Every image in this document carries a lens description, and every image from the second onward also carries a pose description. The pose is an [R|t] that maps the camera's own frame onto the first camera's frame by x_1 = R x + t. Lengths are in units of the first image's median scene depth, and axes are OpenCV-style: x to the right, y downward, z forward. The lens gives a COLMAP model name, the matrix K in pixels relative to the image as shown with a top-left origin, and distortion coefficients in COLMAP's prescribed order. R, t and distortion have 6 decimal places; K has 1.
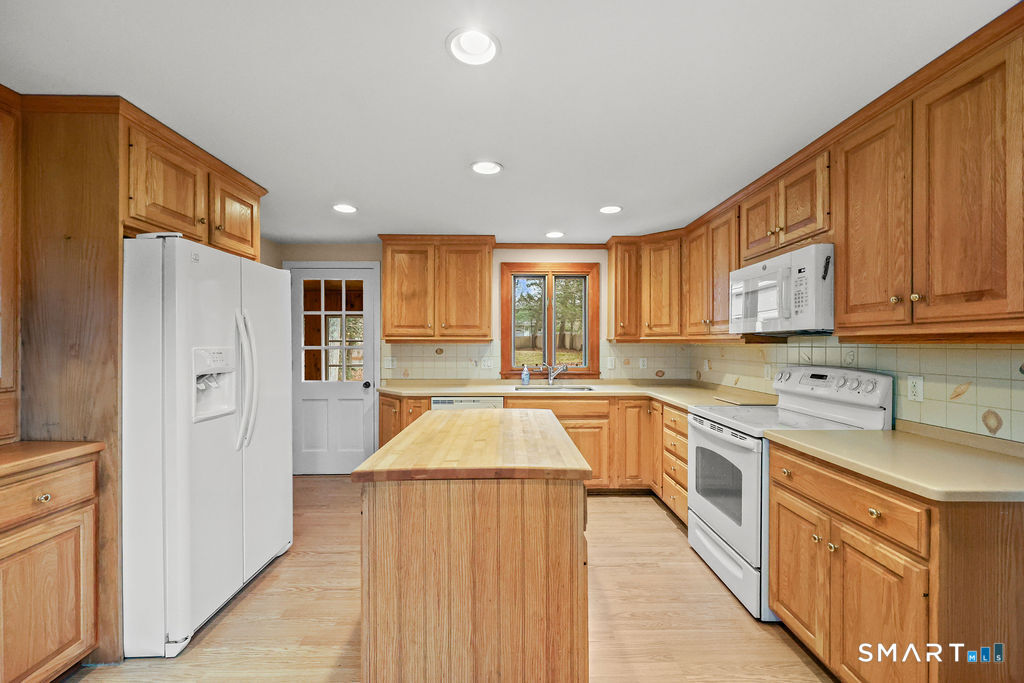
lens RADIAL K [[413.4, 0, 514.9], [0, 413.4, 342.6], [0, 0, 1]] dist [0.000291, 0.000091]
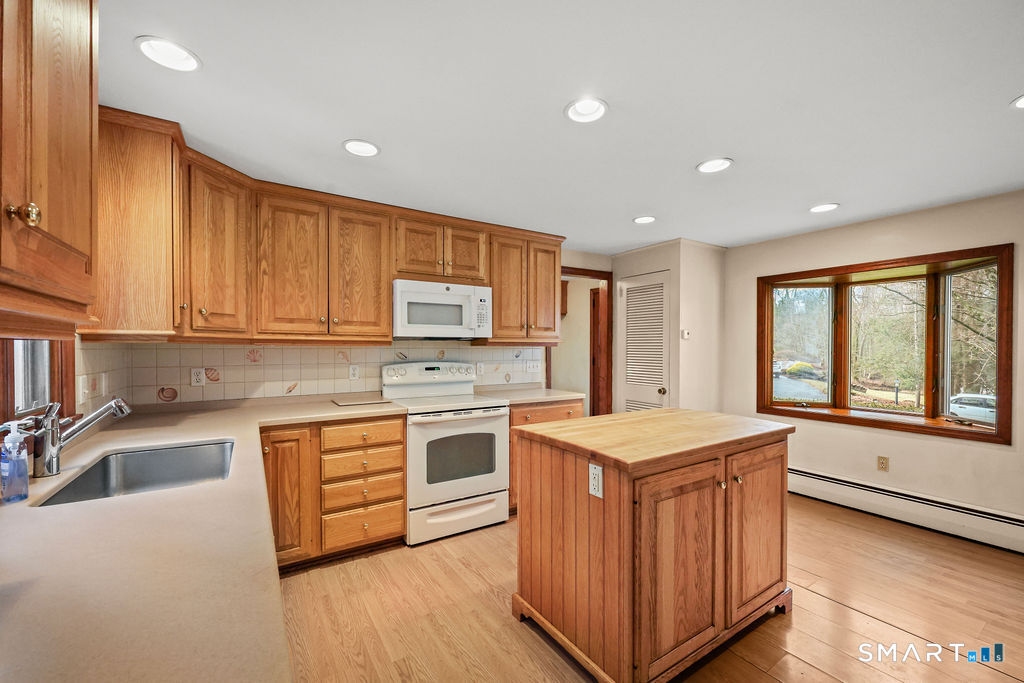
lens RADIAL K [[413.4, 0, 514.9], [0, 413.4, 342.6], [0, 0, 1]] dist [0.000291, 0.000091]
pose [[-0.527975, 0.007270, 0.849229, -0.392005], [-0.006389, 0.999901, -0.012532, 0.004900], [-0.849236, -0.012043, -0.527876, 0.926883]]
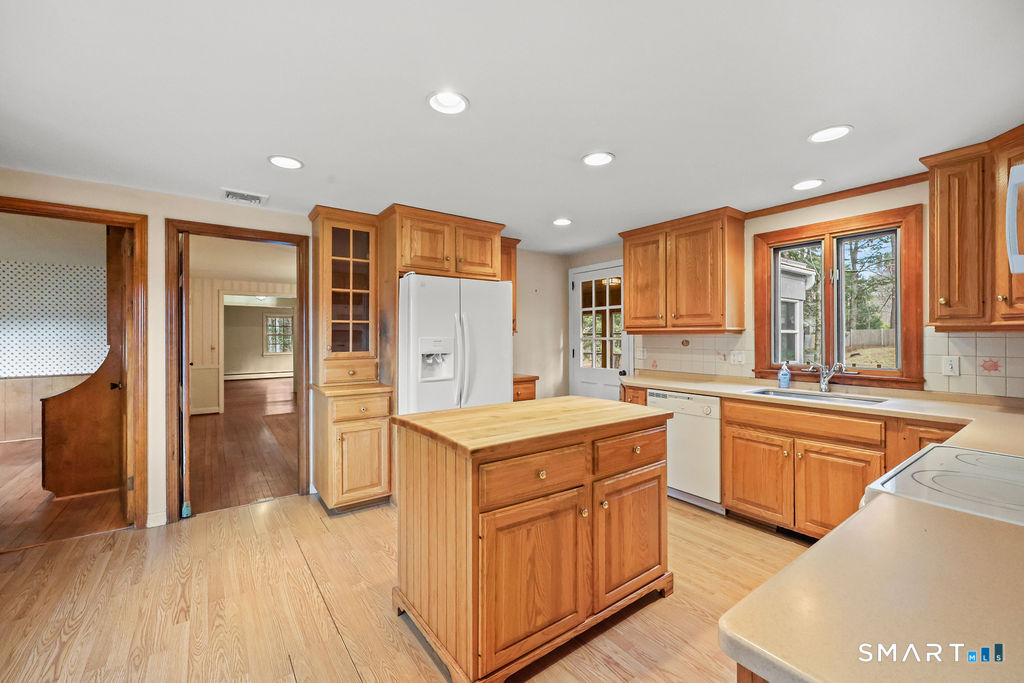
lens RADIAL K [[415.1, 0, 513.9], [0, 415.1, 332.9], [0, 0, 1]] dist [-0.001884, -0.000100]
pose [[0.580762, -0.009295, -0.814020, 0.386419], [0.005183, 0.999957, -0.007721, 0.003676], [0.814057, 0.000265, 0.580785, 0.151242]]
